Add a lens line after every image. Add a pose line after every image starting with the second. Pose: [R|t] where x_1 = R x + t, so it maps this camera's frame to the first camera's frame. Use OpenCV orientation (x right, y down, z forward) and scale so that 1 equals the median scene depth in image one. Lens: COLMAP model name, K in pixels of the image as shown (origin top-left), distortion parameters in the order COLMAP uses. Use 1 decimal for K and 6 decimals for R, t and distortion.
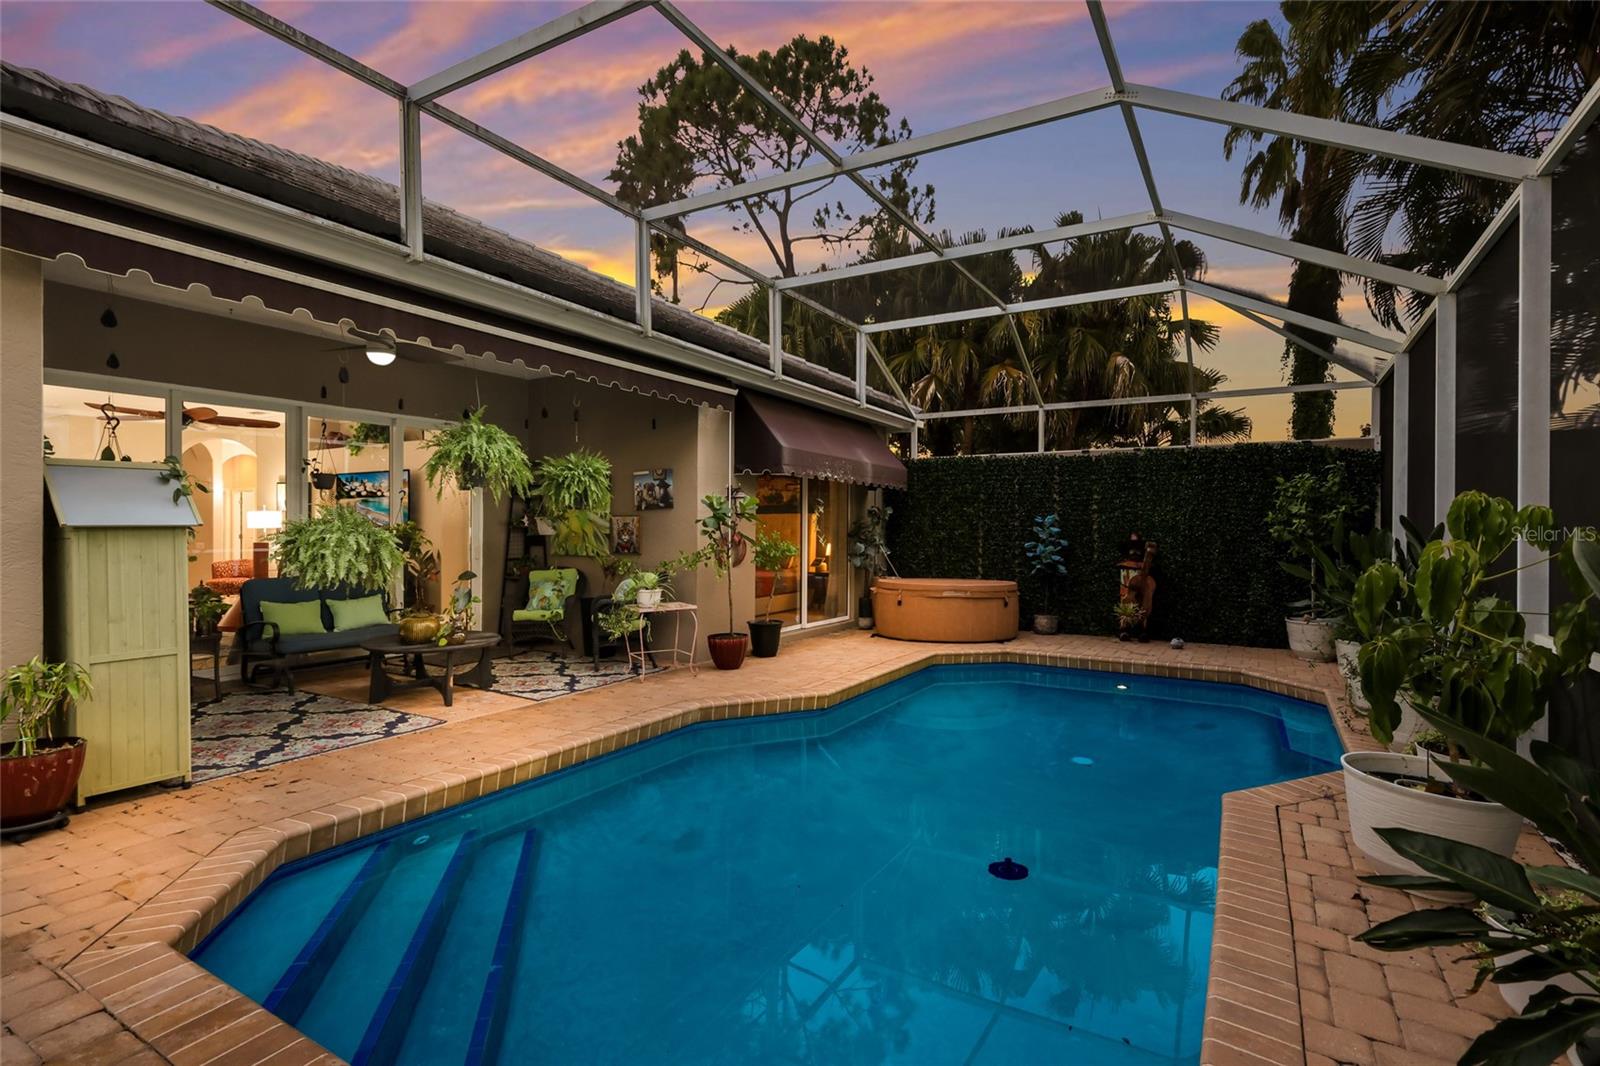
lens RADIAL K [[766.8, 0, 800.2], [0, 766.8, 541.3], [0, 0, 1]] dist [0.001991, -0.000141]
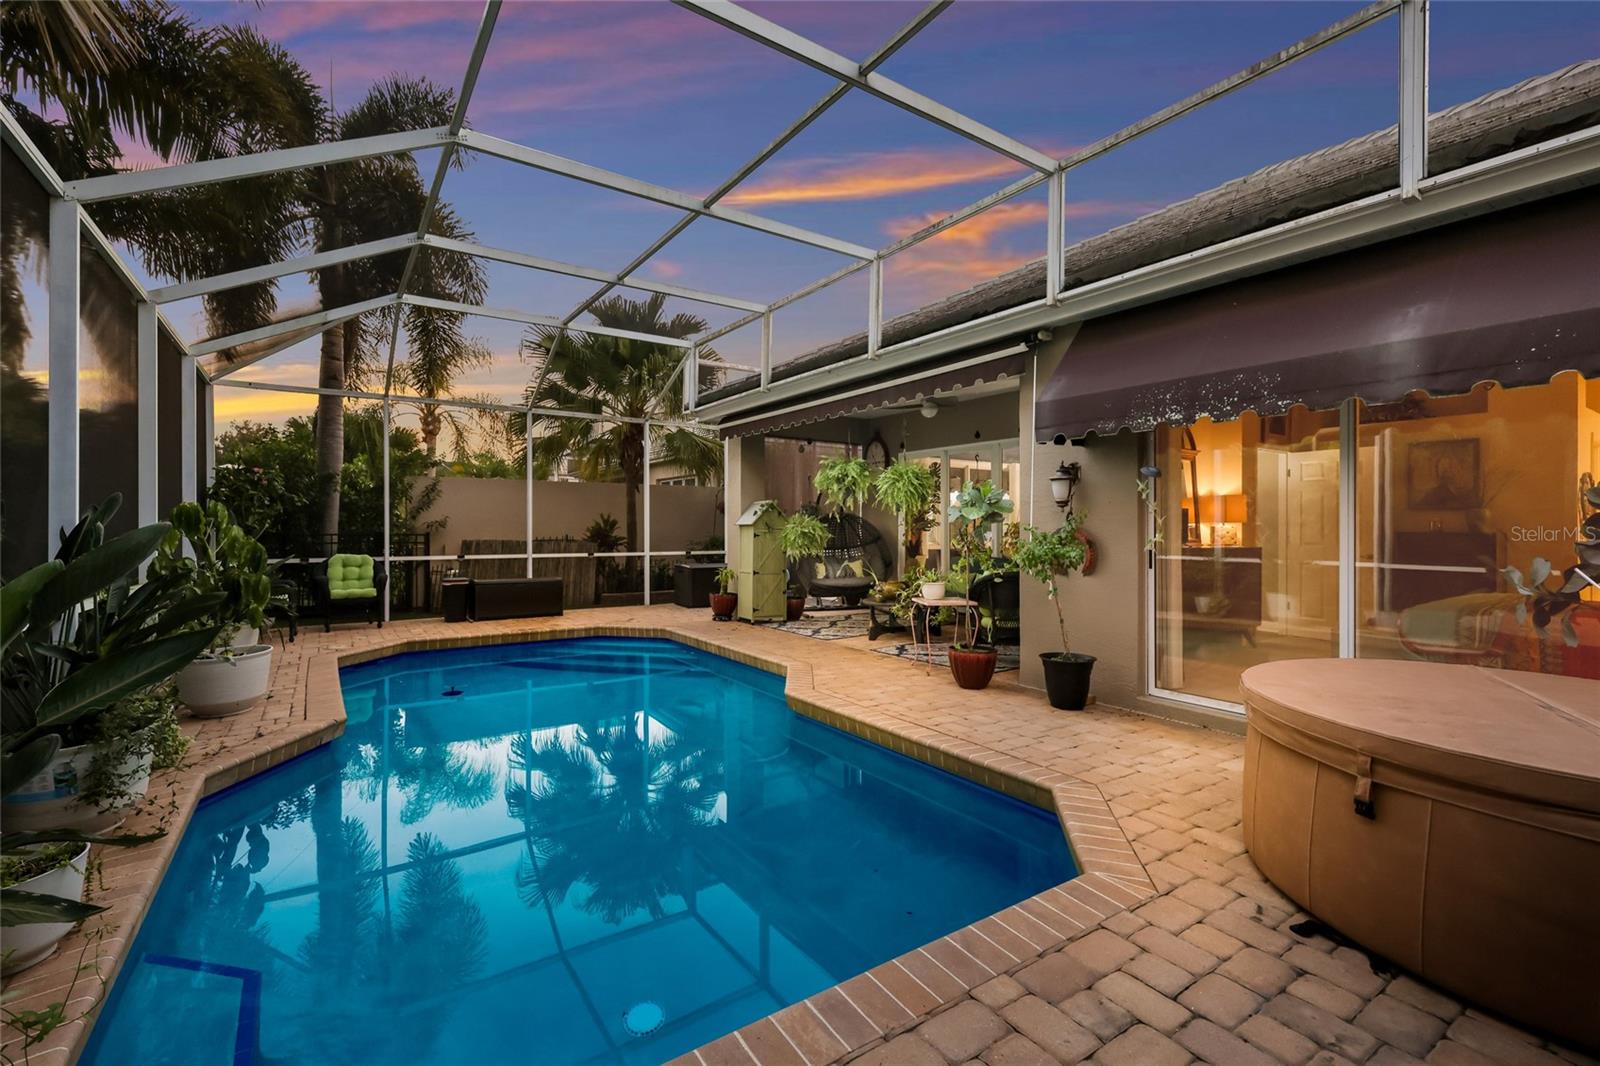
lens RADIAL K [[704.5, 0, 804.5], [0, 704.5, 530.1], [0, 0, 1]] dist [0.015977, -0.000063]
pose [[-0.419475, -0.000089, -0.907767, 0.818849], [-0.015674, 0.999852, 0.007145, -0.013592], [0.907632, 0.017226, -0.419414, 1.366764]]
